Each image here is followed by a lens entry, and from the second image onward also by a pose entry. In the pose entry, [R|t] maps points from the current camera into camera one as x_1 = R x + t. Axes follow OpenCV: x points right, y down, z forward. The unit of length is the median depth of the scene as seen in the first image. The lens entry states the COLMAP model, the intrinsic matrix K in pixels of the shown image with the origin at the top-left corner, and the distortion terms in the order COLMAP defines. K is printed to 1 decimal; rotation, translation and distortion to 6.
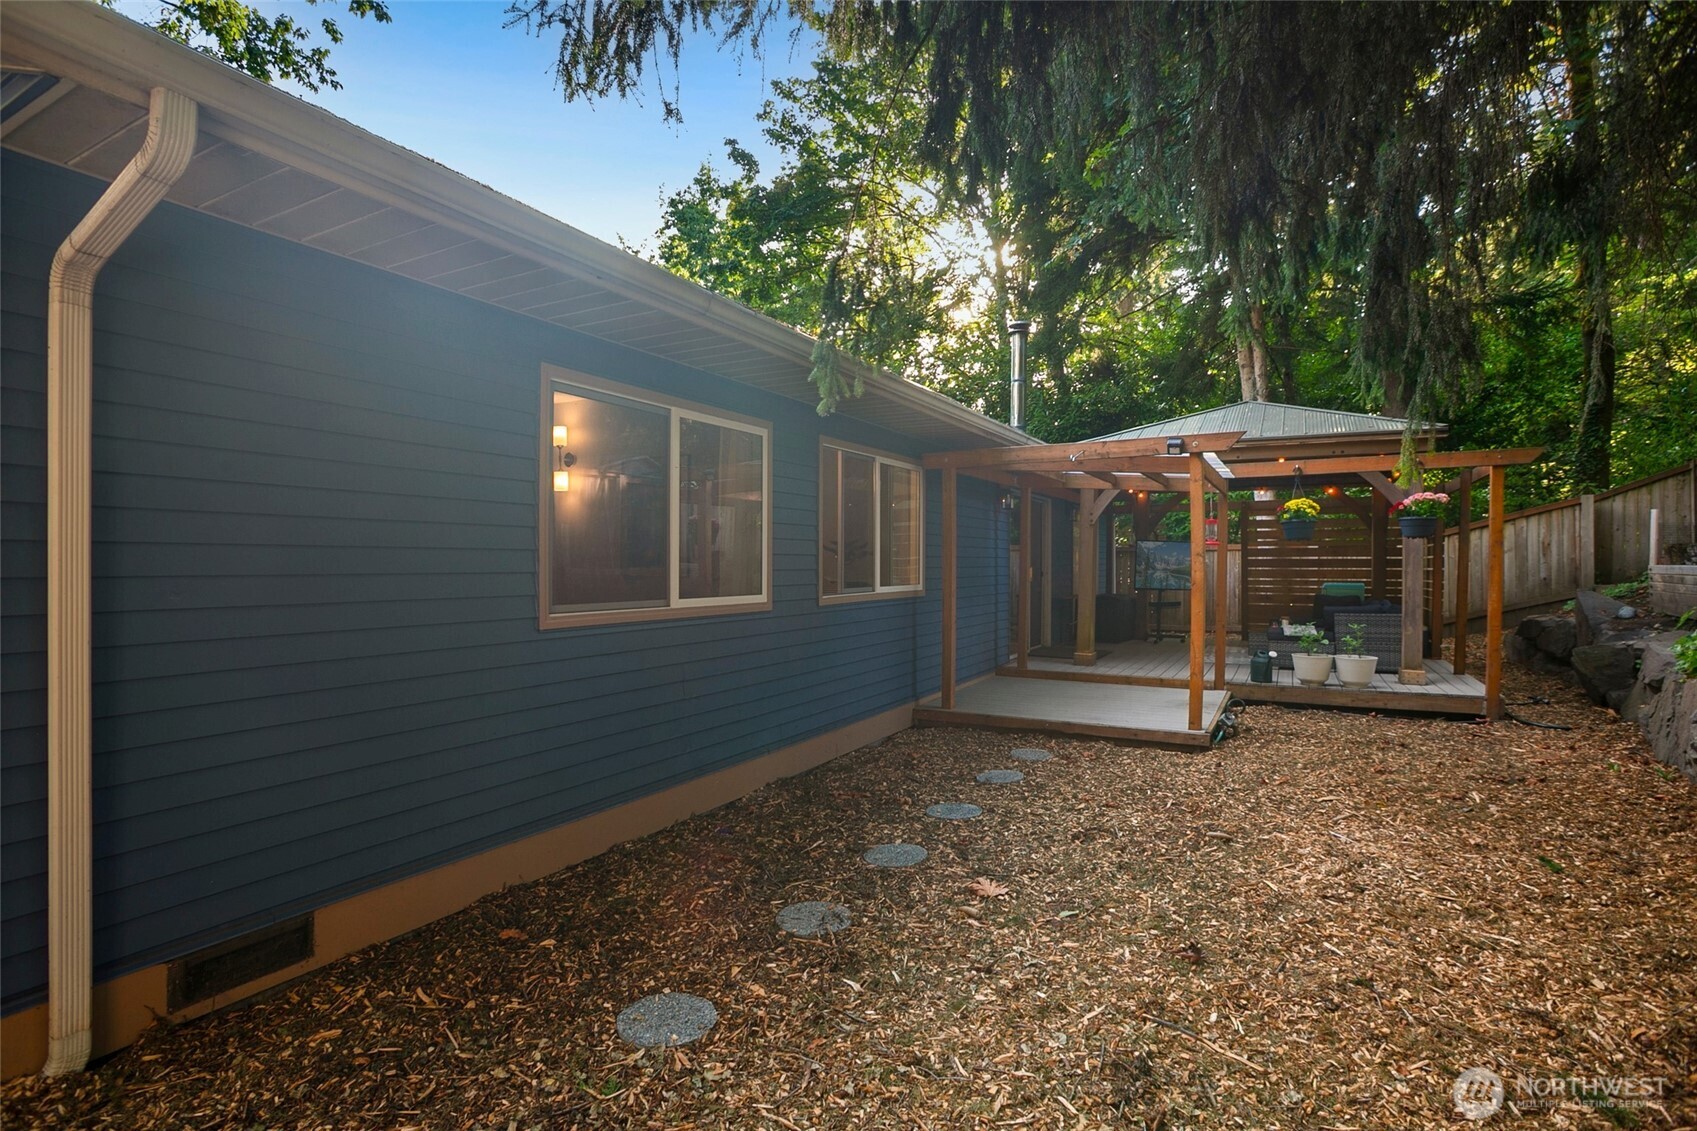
lens RADIAL K [[832.3, 0, 853.7], [0, 832.3, 560.8], [0, 0, 1]] dist [-0.042682, 0.000906]
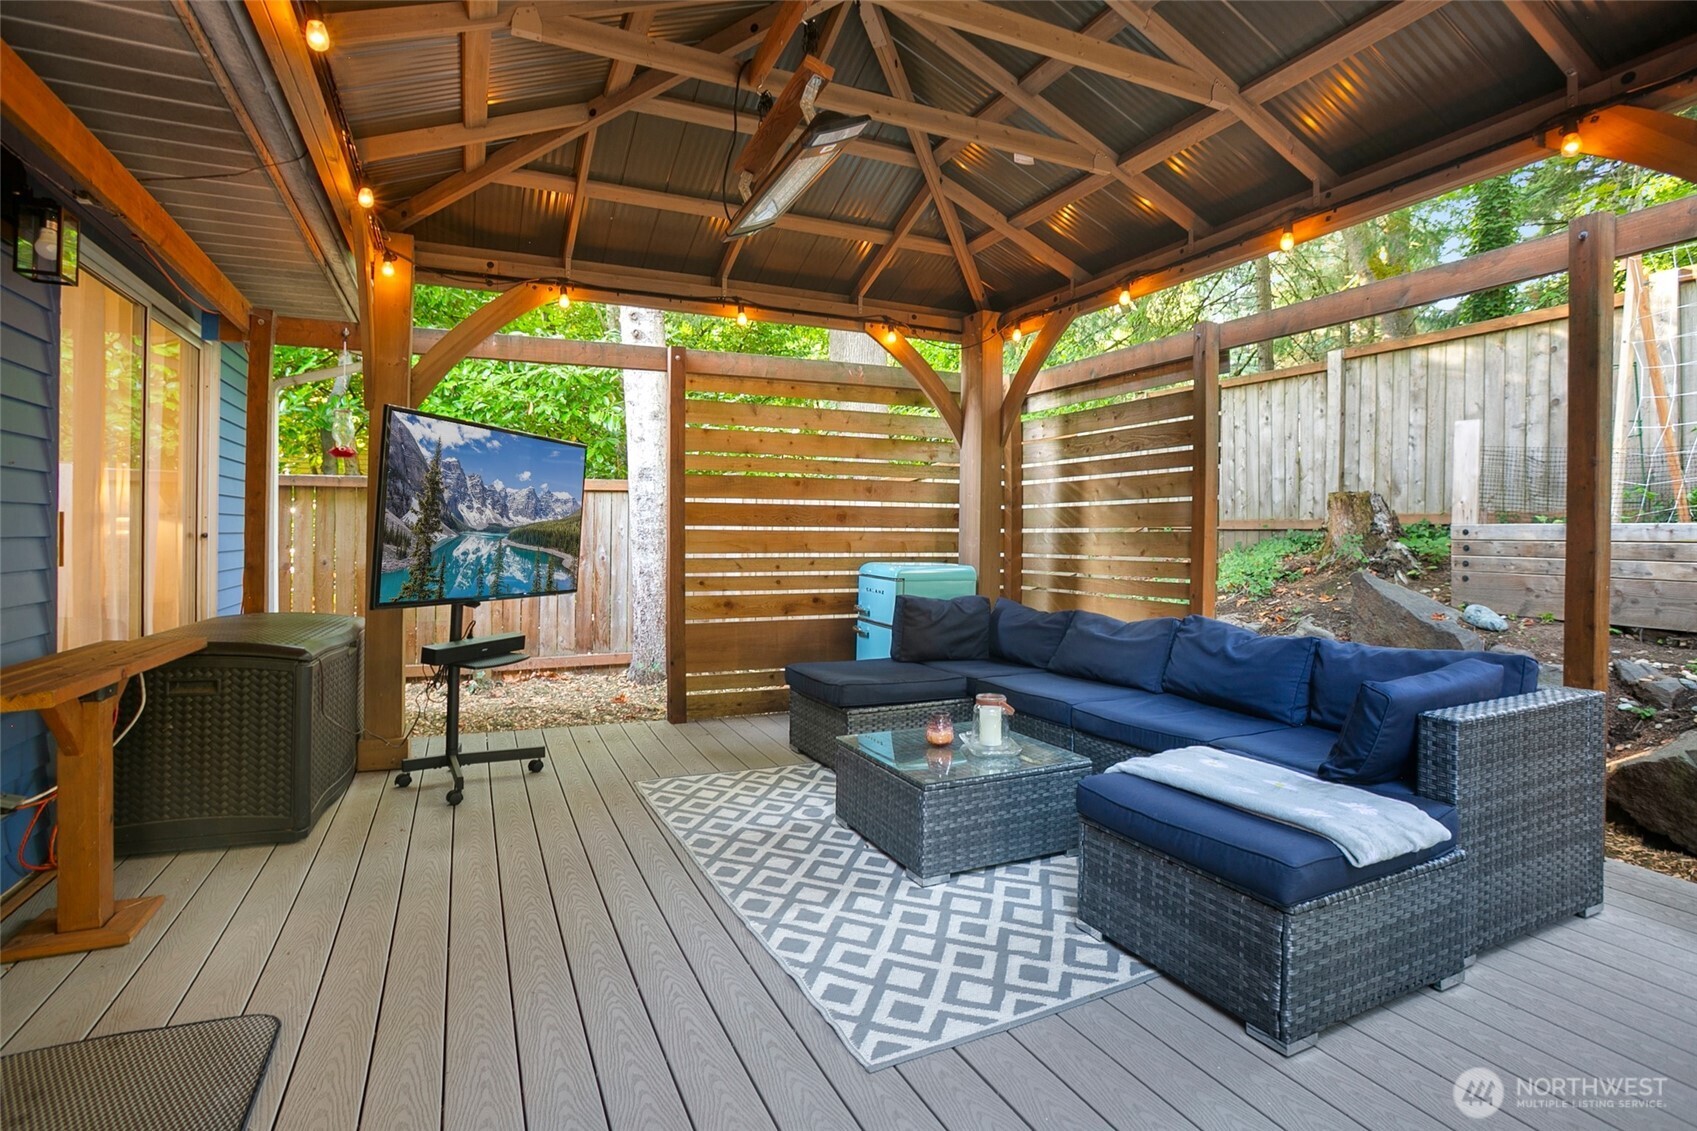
lens RADIAL K [[832.3, 0, 853.4], [0, 832.3, 548.6], [0, 0, 1]] dist [-0.042682, 0.000906]
pose [[0.587053, -0.012384, 0.809454, 0.365533], [-0.009290, 0.999714, 0.022032, 0.016137], [-0.809495, -0.020454, 0.586770, 1.209659]]
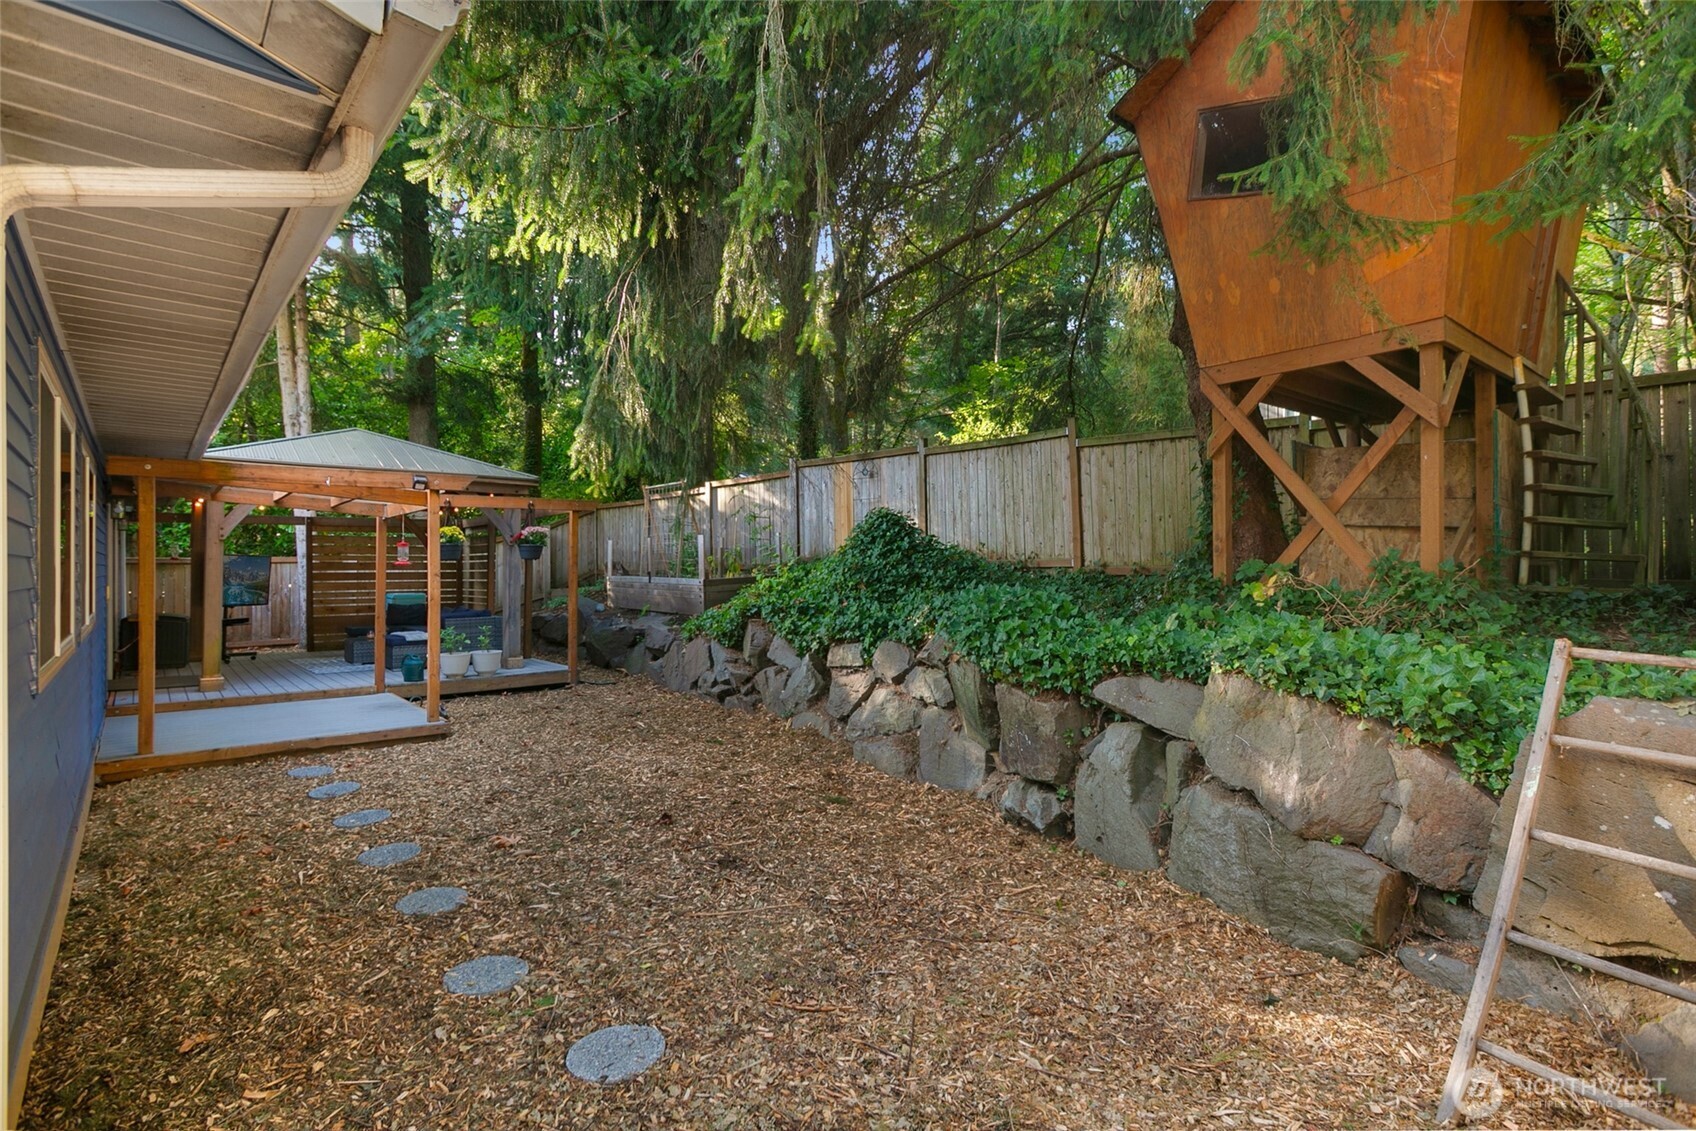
lens RADIAL K [[831.8, 0, 851.6], [0, 831.8, 572.0], [0, 0, 1]] dist [-0.042682, 0.000906]
pose [[0.338119, -0.007496, 0.941074, -0.437439], [0.001000, 0.999971, 0.007606, -0.017313], [-0.941103, -0.001631, 0.338116, 0.027826]]
